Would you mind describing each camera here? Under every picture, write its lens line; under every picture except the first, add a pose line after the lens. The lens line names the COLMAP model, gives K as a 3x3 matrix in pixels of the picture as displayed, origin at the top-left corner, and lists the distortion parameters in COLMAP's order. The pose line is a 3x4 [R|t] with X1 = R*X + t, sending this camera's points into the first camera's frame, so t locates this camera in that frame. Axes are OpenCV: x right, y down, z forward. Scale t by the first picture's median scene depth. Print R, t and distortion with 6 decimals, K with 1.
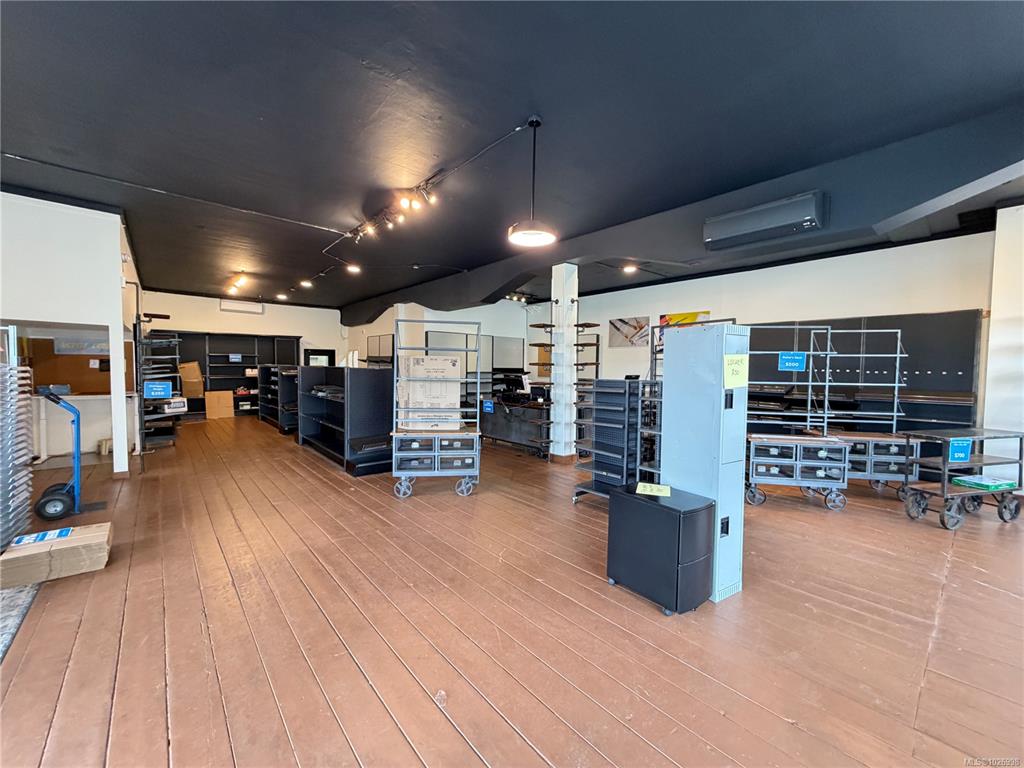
lens RADIAL K [[404.1, 0, 512.6], [0, 404.1, 382.8], [0, 0, 1]] dist [-0.014209, 0.000105]
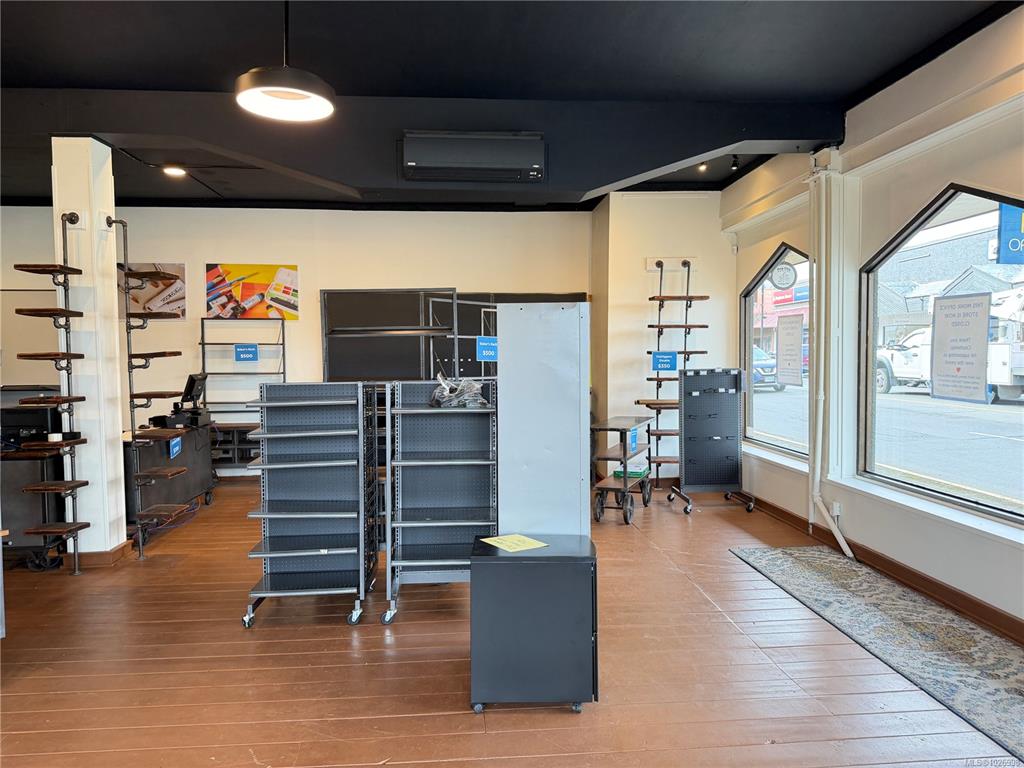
lens RADIAL K [[706.7, 0, 513.7], [0, 706.7, 387.0], [0, 0, 1]] dist [0.044956, -0.061394]
pose [[0.591447, -0.047066, 0.804969, -0.250476], [0.043375, 0.998707, 0.026524, -0.010434], [-0.805176, 0.019227, 0.592724, 0.126838]]
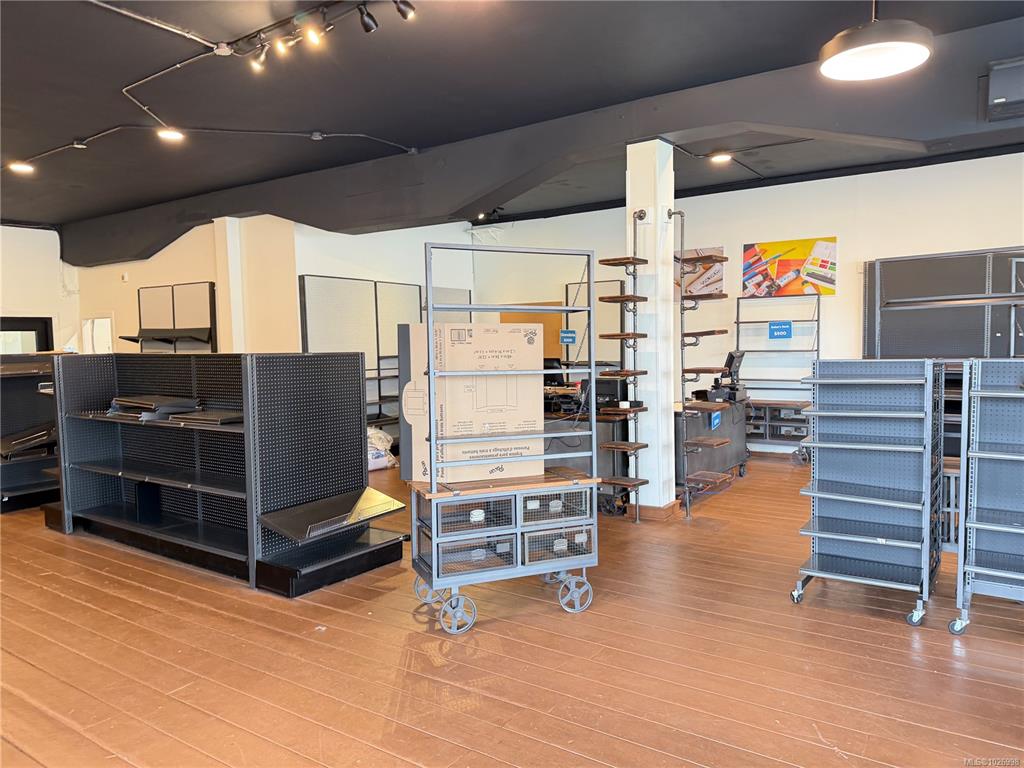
lens RADIAL K [[706.7, 0, 519.1], [0, 706.7, 389.8], [0, 0, 1]] dist [0.044956, -0.061394]
pose [[0.965863, -0.044781, 0.255154, -0.284597], [0.037740, 0.998761, 0.032425, -0.010688], [-0.256290, -0.021688, 0.966357, 0.148688]]
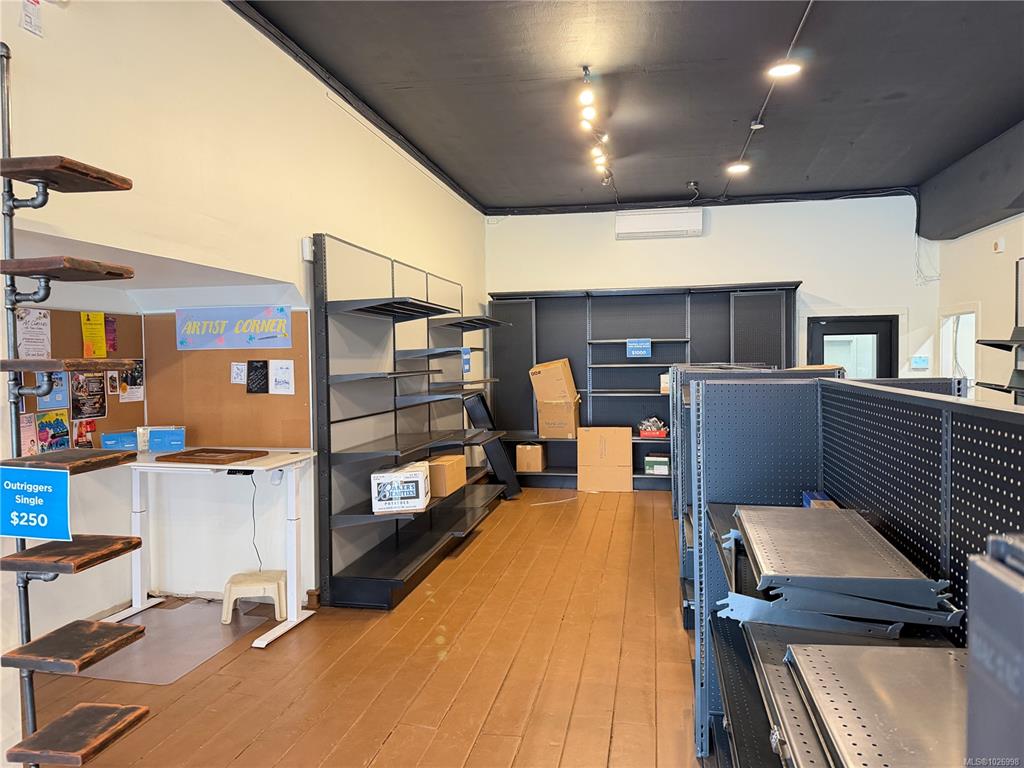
lens RADIAL K [[706.7, 0, 509.5], [0, 706.7, 382.2], [0, 0, 1]] dist [0.044956, -0.061394]
pose [[0.605329, 0.009993, -0.795913, -0.342616], [-0.015432, 0.999881, 0.000817, -0.044532], [0.795826, 0.011788, 0.605411, 0.804134]]
